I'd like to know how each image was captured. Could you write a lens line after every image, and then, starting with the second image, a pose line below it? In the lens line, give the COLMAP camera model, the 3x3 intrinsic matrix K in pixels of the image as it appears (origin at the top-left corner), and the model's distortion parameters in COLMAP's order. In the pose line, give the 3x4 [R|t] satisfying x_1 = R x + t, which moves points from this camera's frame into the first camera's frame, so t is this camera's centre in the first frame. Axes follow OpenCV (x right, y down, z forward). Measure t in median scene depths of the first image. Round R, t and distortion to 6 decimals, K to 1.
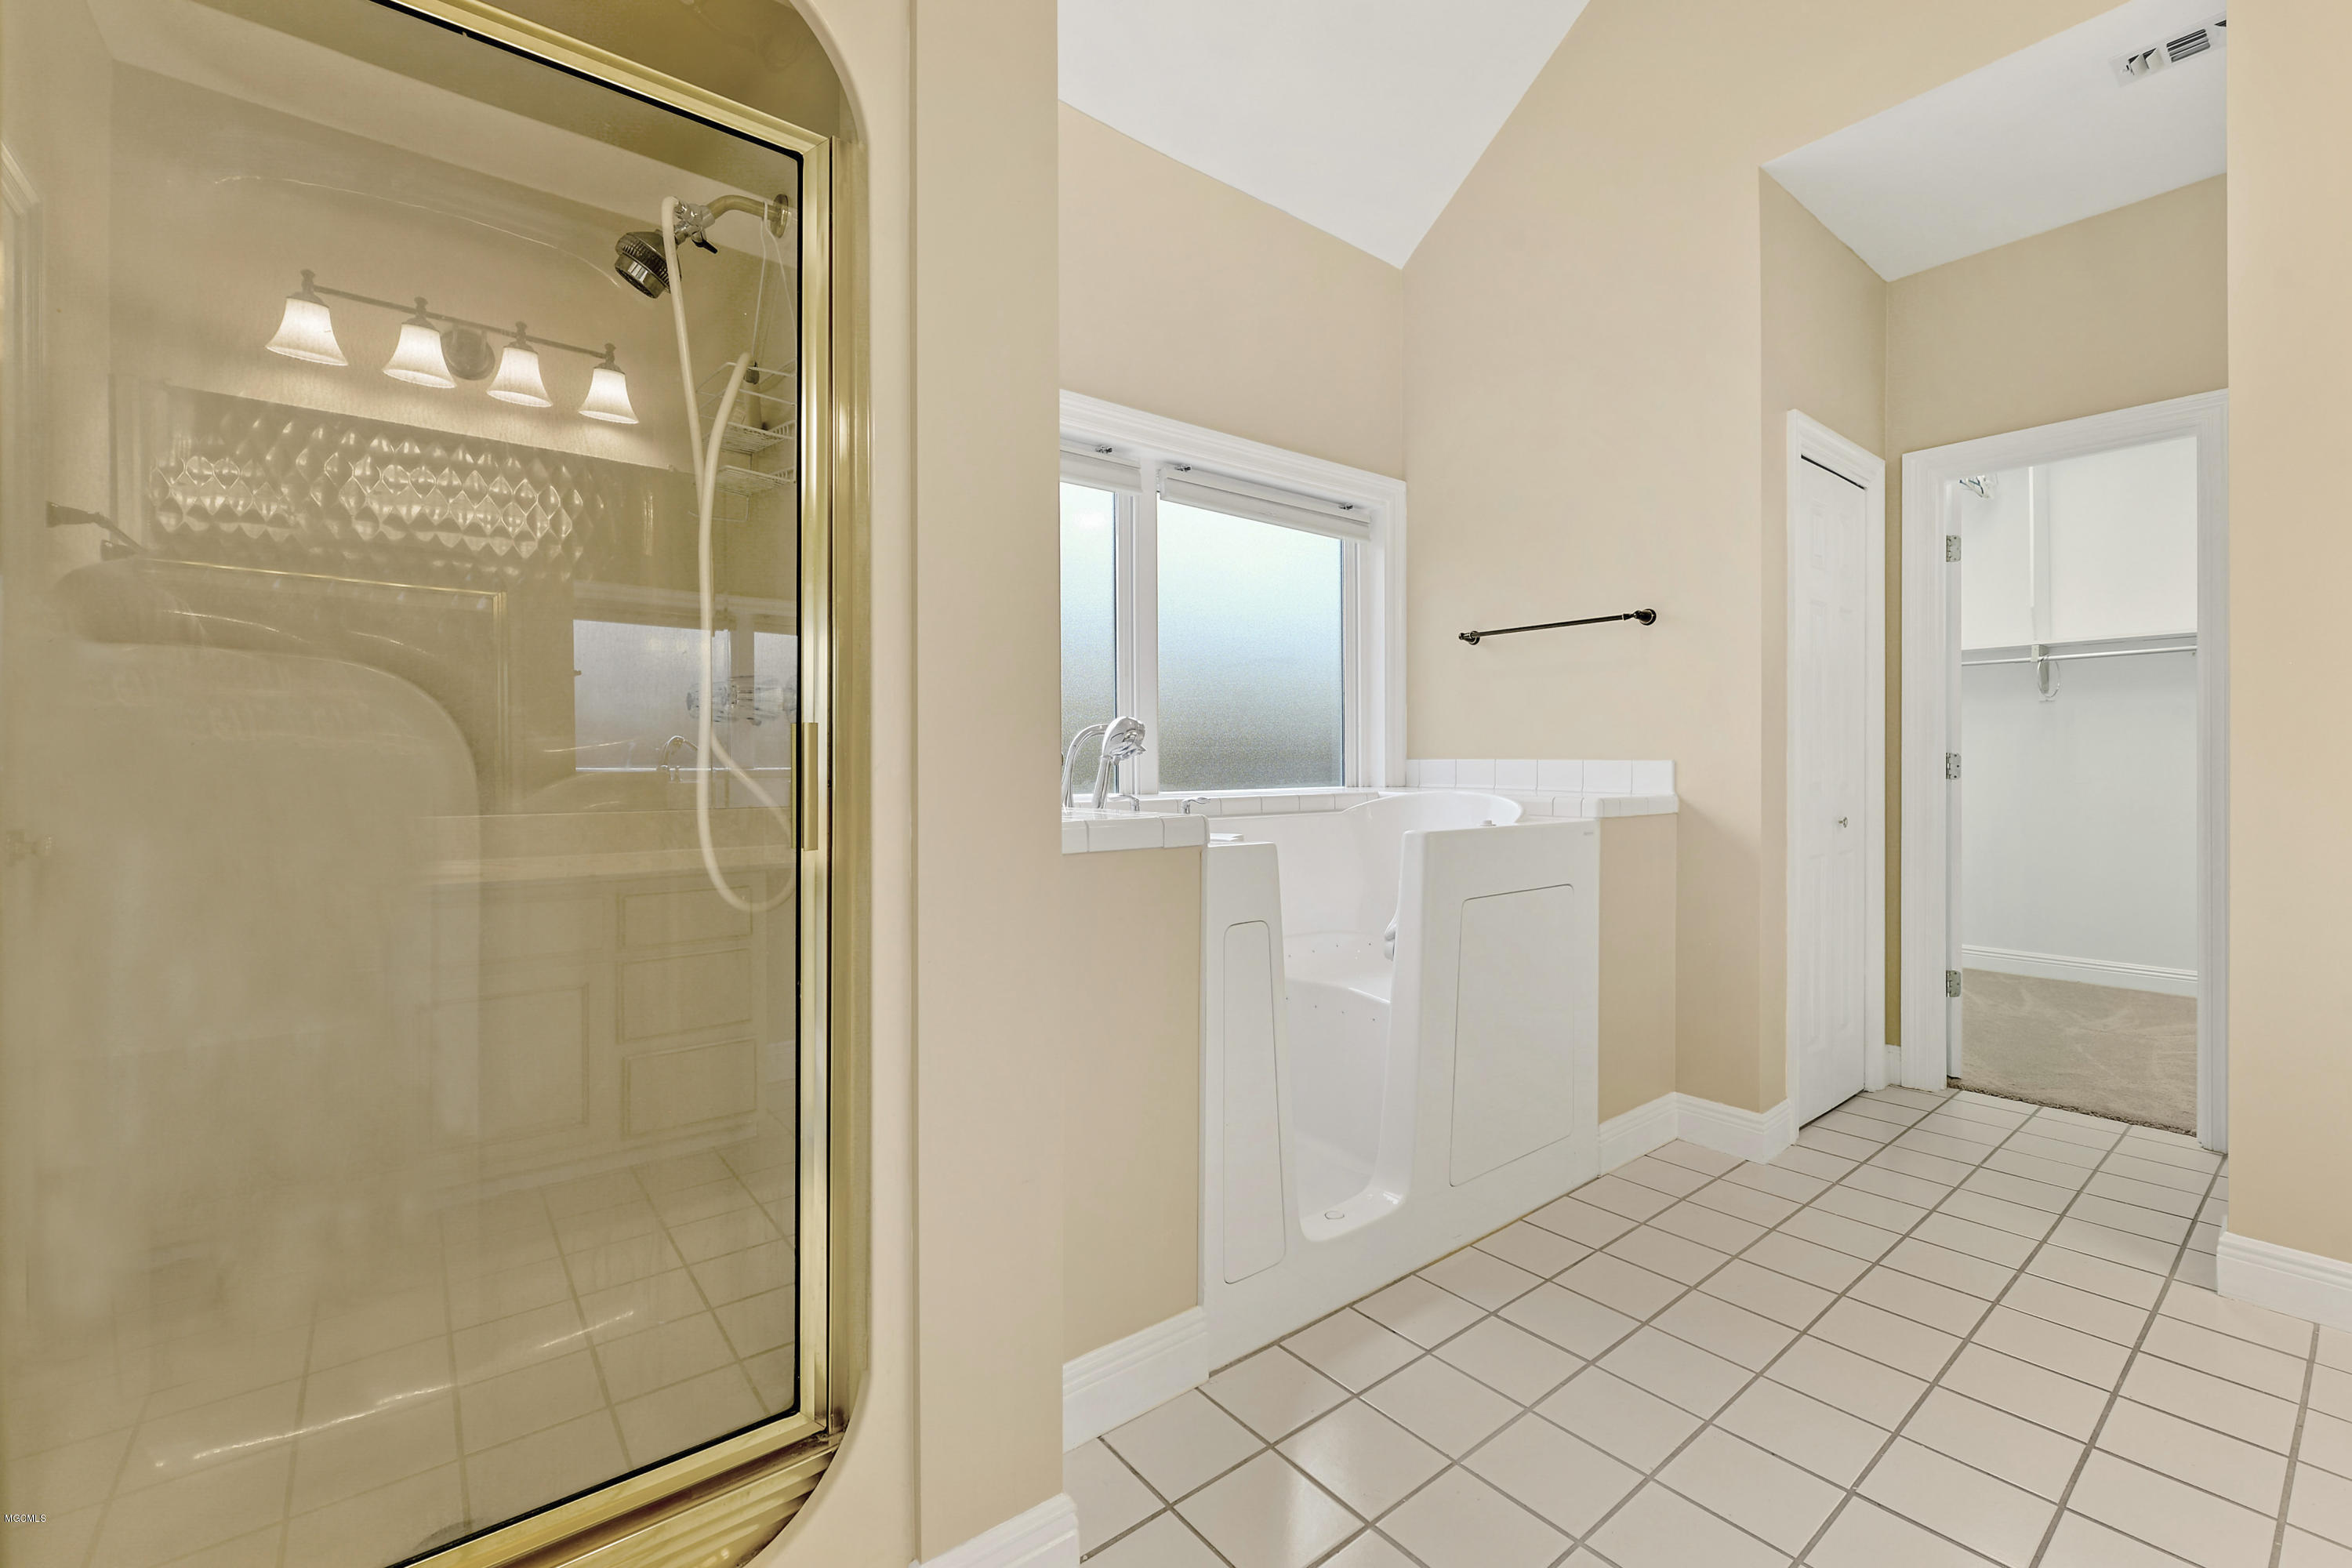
lens RADIAL K [[983.8, 0, 1170.7], [0, 983.8, 765.1], [0, 0, 1]] dist [0.003009, -0.001929]
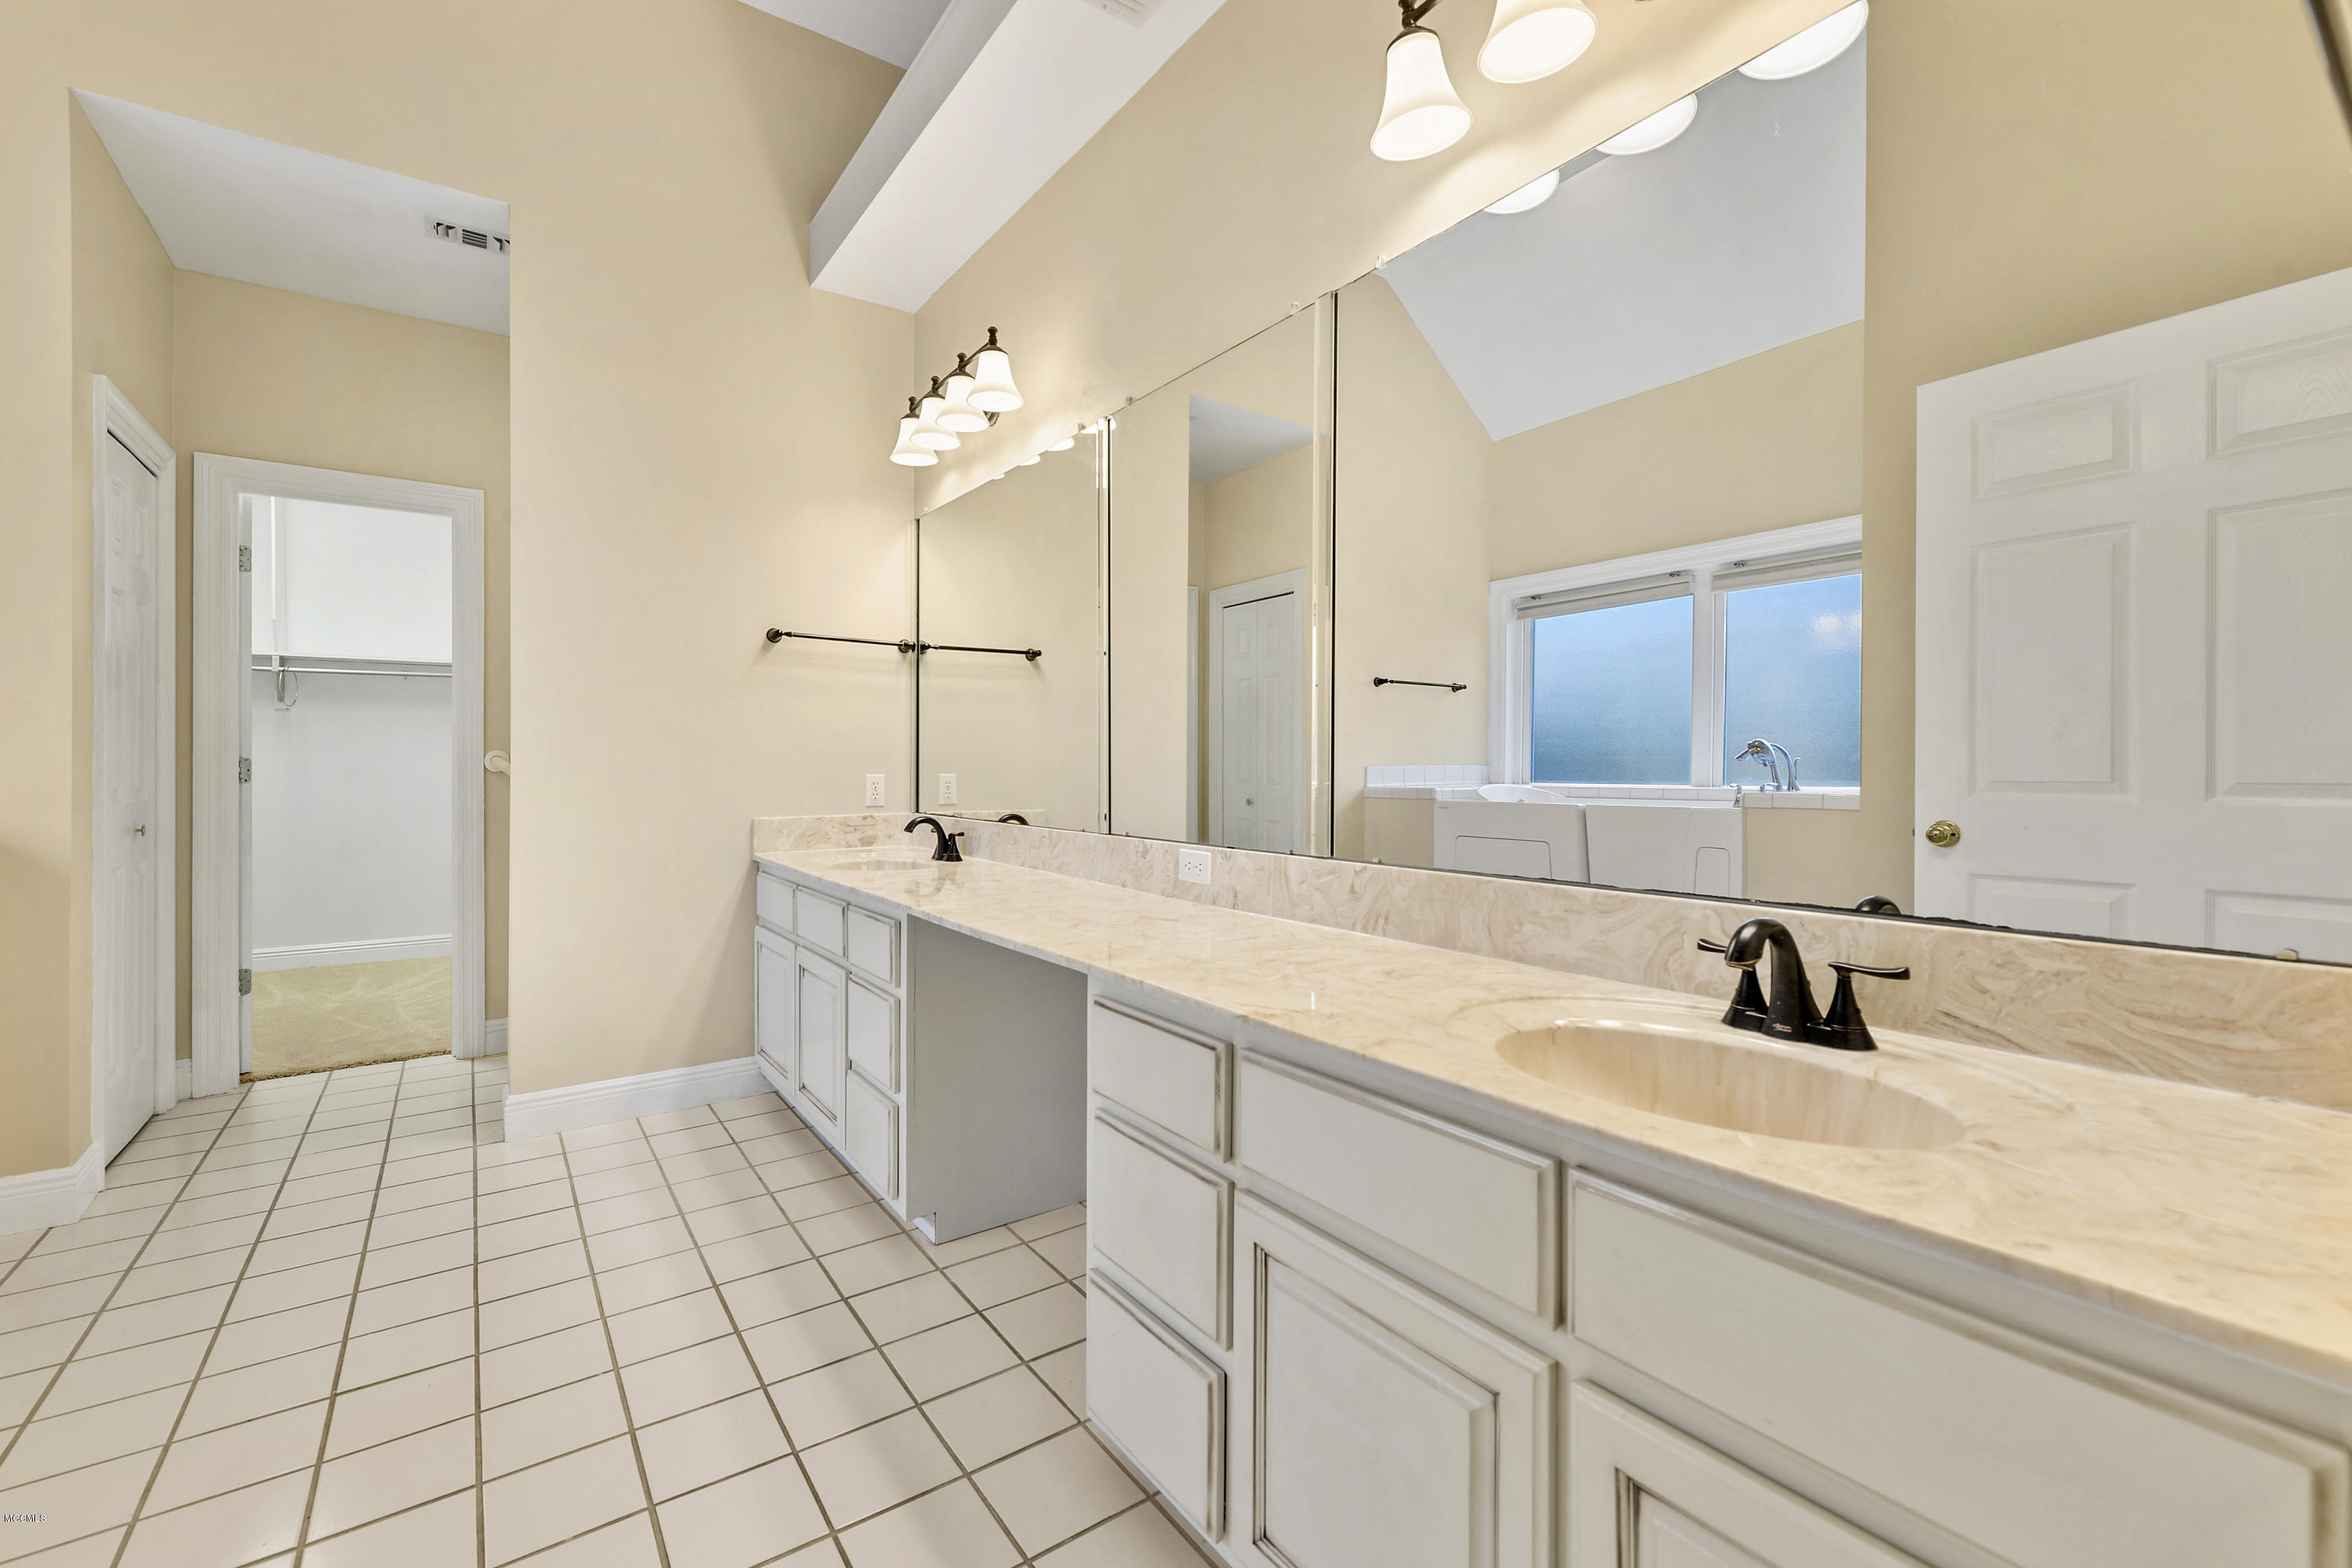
lens RADIAL K [[983.8, 0, 1188.6], [0, 983.8, 772.0], [0, 0, 1]] dist [0.003009, -0.001929]
pose [[0.033291, -0.002186, 0.999443, -0.210022], [0.000398, 0.999998, 0.002174, 0.001196], [-0.999446, 0.000326, 0.033292, -0.020775]]
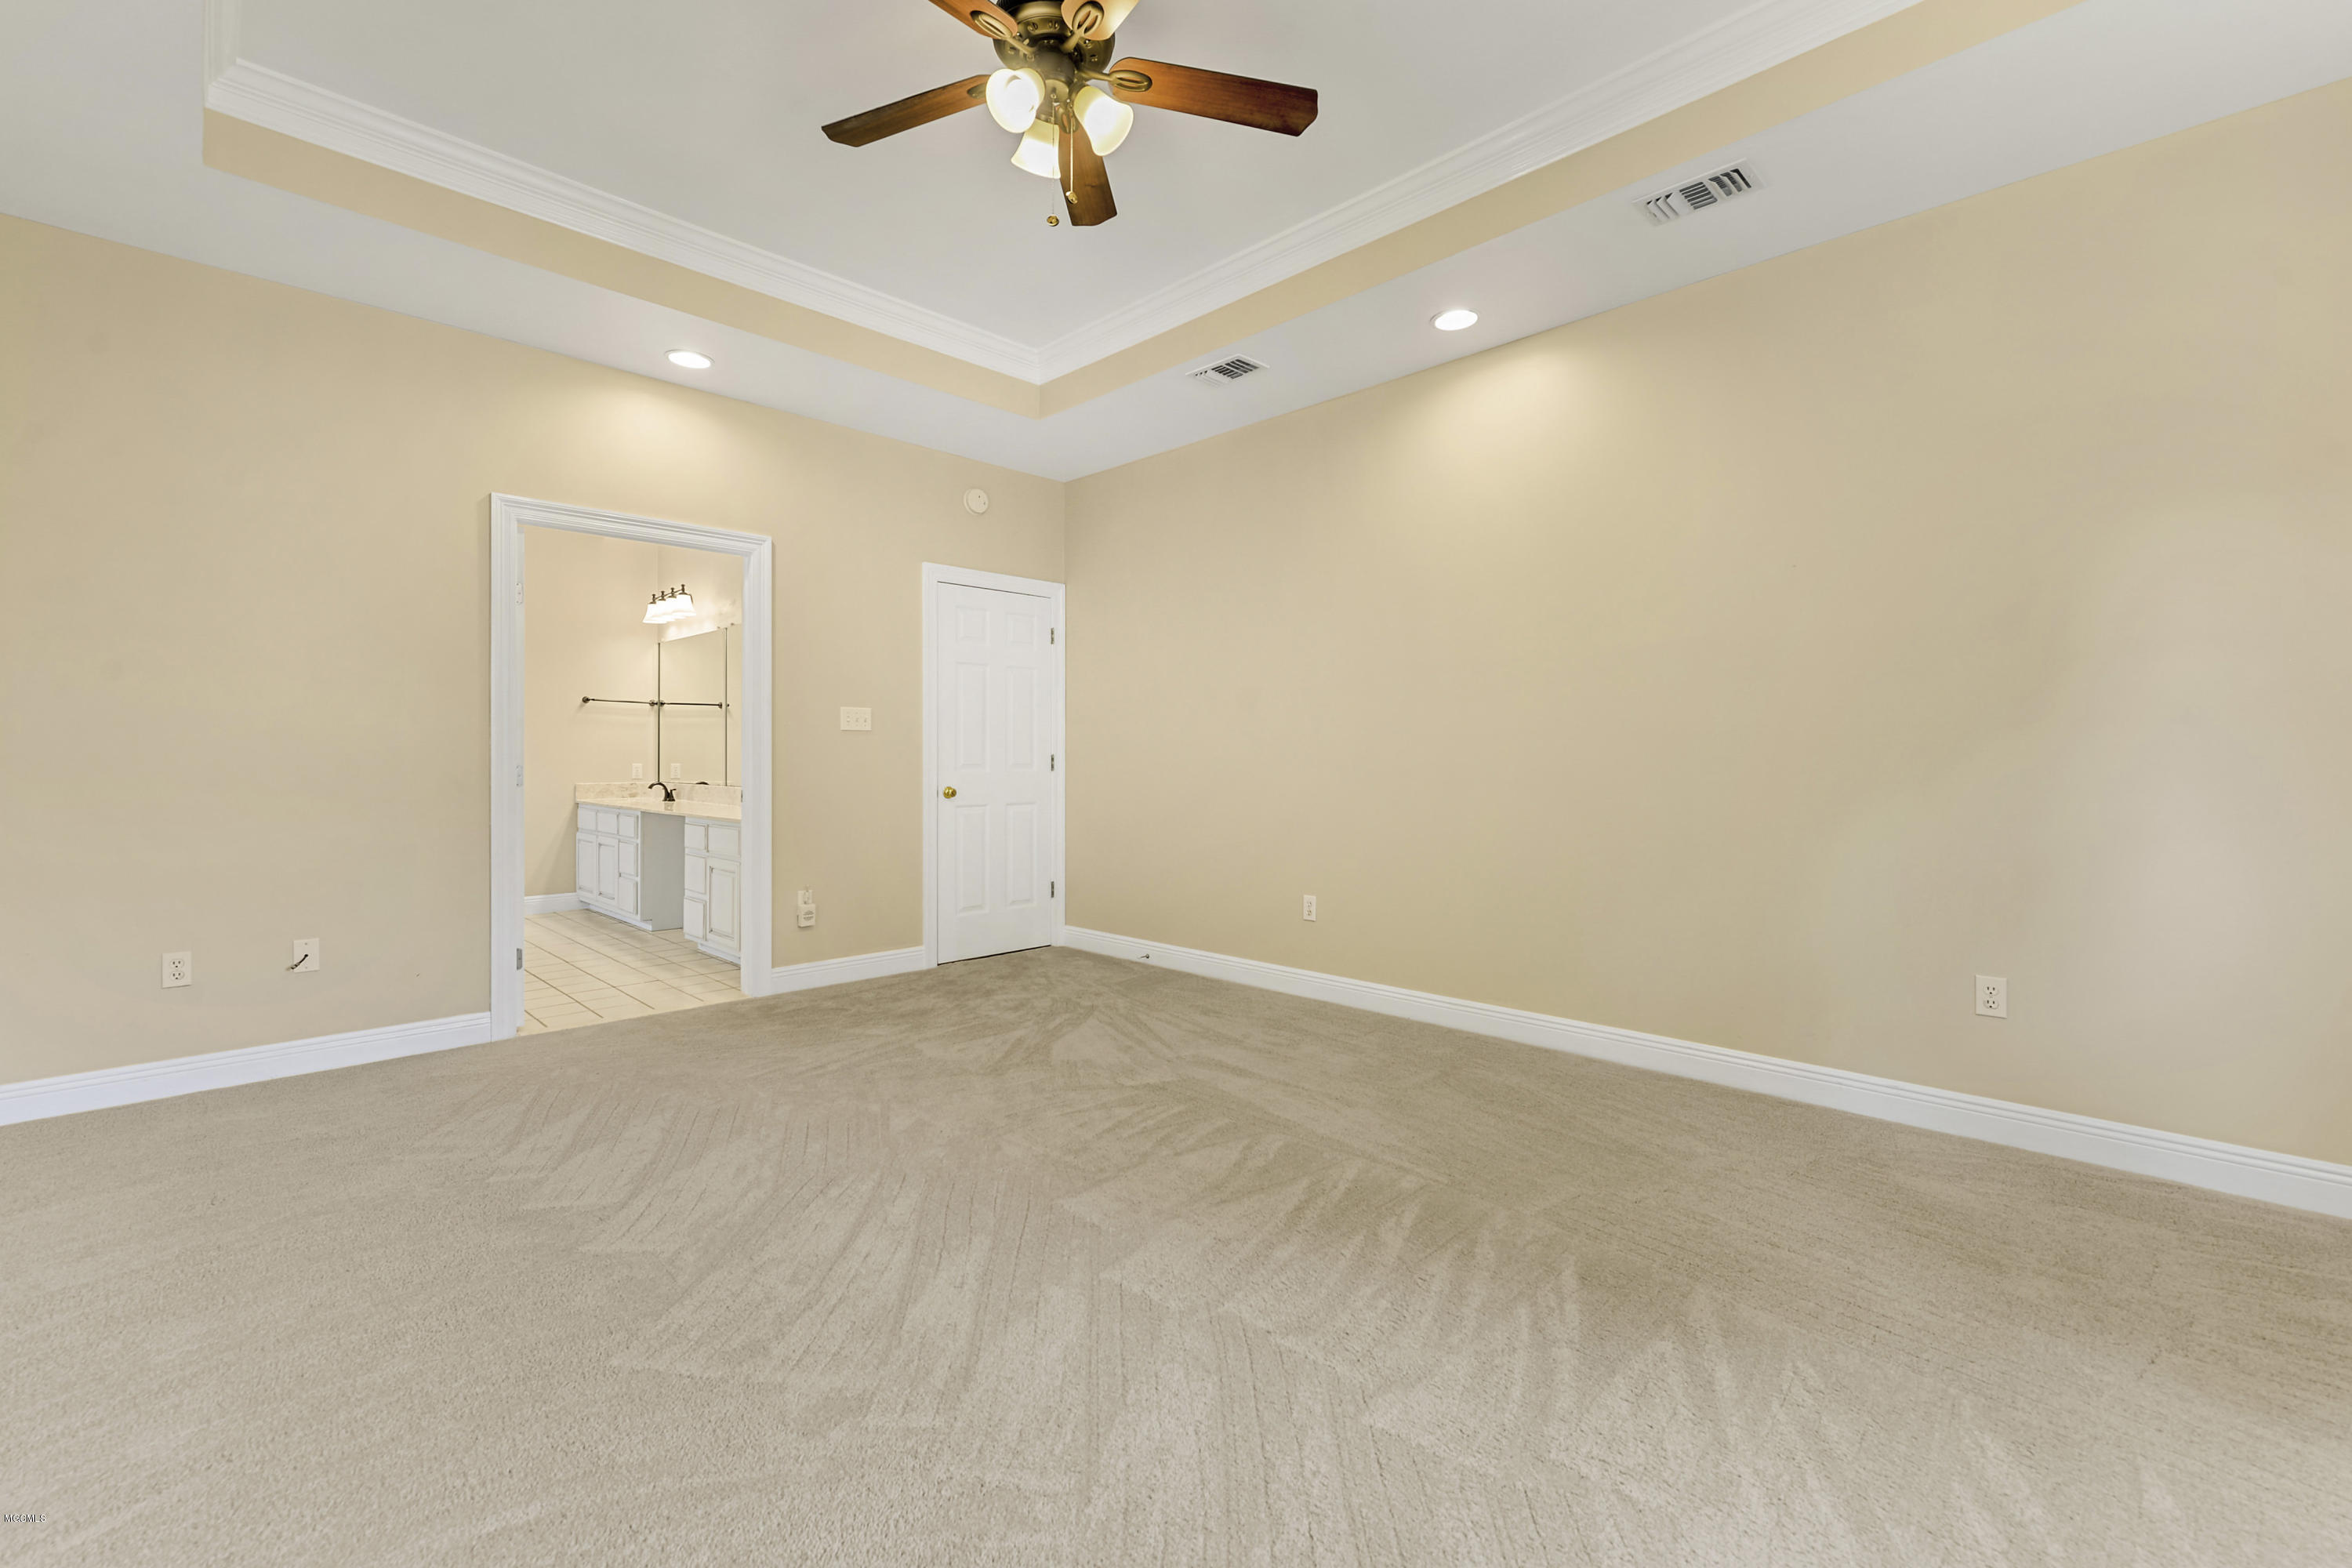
lens RADIAL K [[983.8, 0, 1180.8], [0, 983.8, 766.0], [0, 0, 1]] dist [0.003009, -0.001929]
pose [[-0.128159, -0.000293, 0.991754, -1.677459], [-0.002584, 0.999997, -0.000039, 0.008577], [-0.991750, -0.002568, -0.128160, -0.645486]]
